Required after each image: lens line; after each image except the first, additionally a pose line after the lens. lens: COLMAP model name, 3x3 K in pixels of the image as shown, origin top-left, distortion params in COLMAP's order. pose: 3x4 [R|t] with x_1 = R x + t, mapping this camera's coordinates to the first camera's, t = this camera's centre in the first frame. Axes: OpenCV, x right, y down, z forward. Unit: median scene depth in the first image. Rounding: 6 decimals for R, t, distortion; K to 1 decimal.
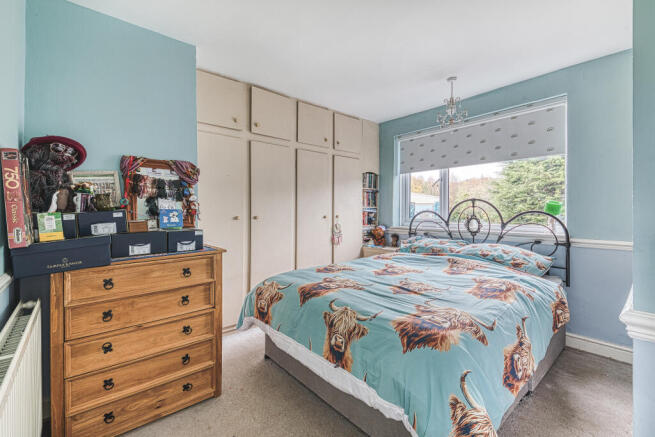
lens RADIAL K [[277.5, 0, 327.5], [0, 277.5, 218.5], [0, 0, 1]] dist [0.002406, -0.000131]
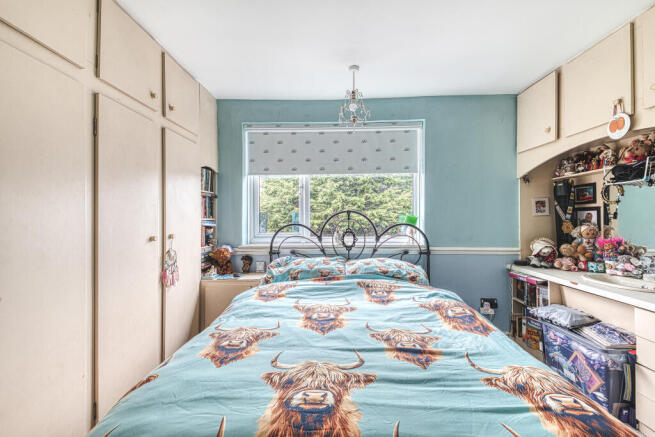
lens RADIAL K [[277.5, 0, 327.5], [0, 277.5, 218.5], [0, 0, 1]] dist [0.002406, -0.000131]
pose [[0.665272, -0.003768, 0.746591, -0.178337], [0.026695, 0.999468, -0.018744, -0.024873], [-0.746123, 0.032400, 0.665019, 0.383677]]
